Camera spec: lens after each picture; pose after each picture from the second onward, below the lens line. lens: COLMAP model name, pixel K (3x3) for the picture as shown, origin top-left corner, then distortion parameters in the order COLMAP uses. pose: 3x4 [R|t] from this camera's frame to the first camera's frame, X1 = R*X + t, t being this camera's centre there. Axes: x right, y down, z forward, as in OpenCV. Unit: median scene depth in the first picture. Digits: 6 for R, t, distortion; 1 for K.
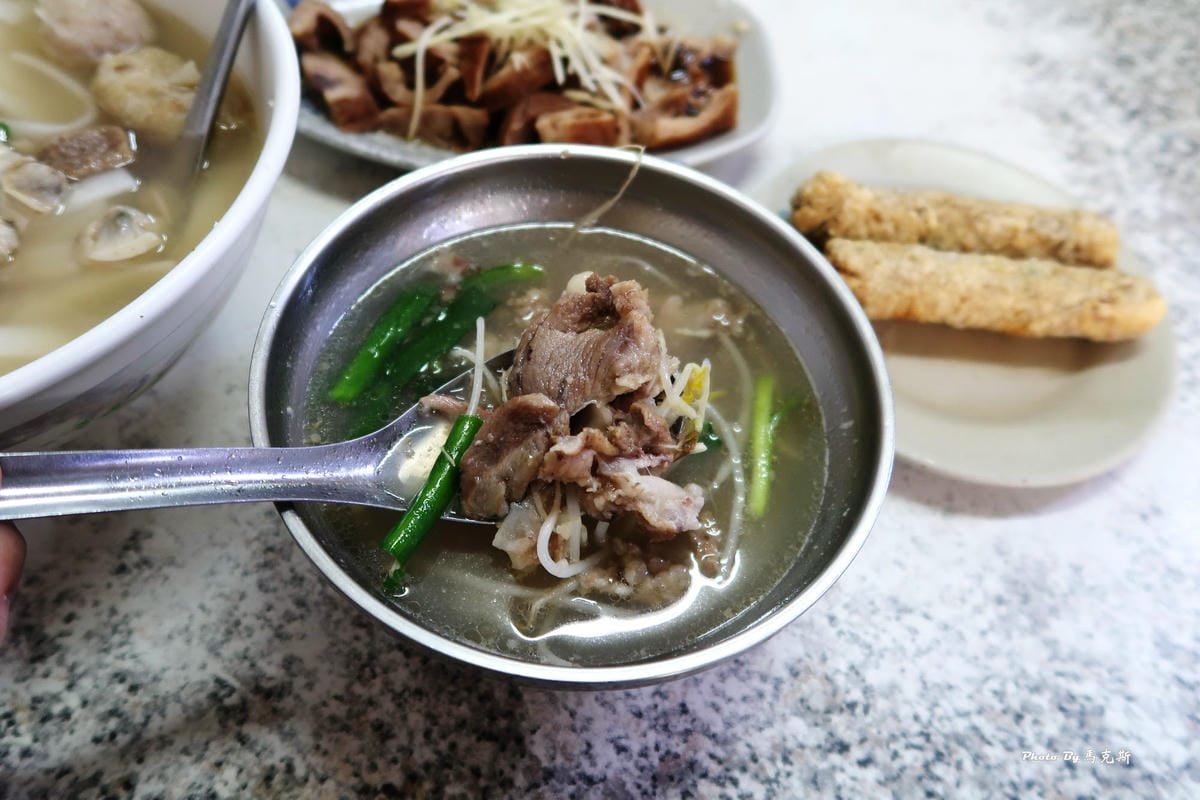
lens RADIAL K [[945.4, 0, 597.0], [0, 945.4, 383.2], [0, 0, 1]] dist [-0.001301, -0.004627]
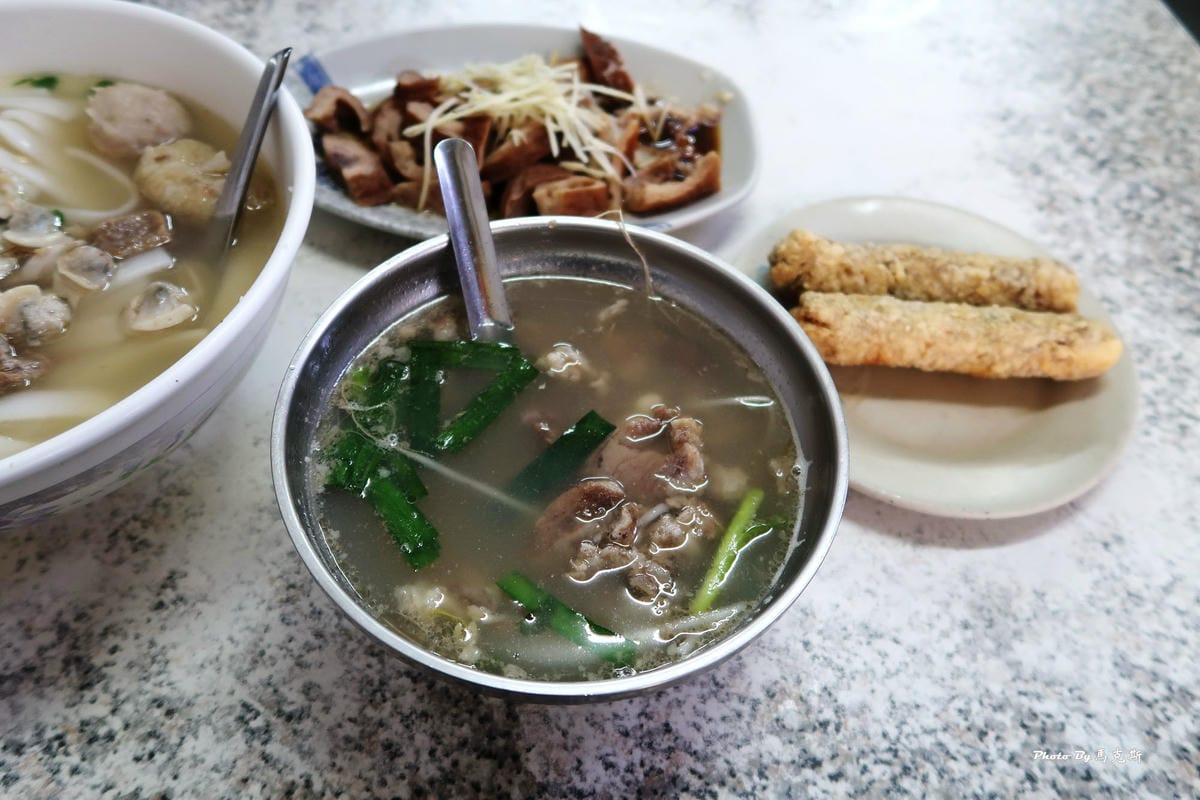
lens RADIAL K [[945.4, 0, 597.0], [0, 945.4, 383.2], [0, 0, 1]] dist [-0.001301, -0.004627]
pose [[0.999095, -0.022256, -0.036256, 0.056807], [0.020483, 0.998610, -0.048570, -0.000507], [0.037287, 0.047784, 0.998162, -0.102817]]
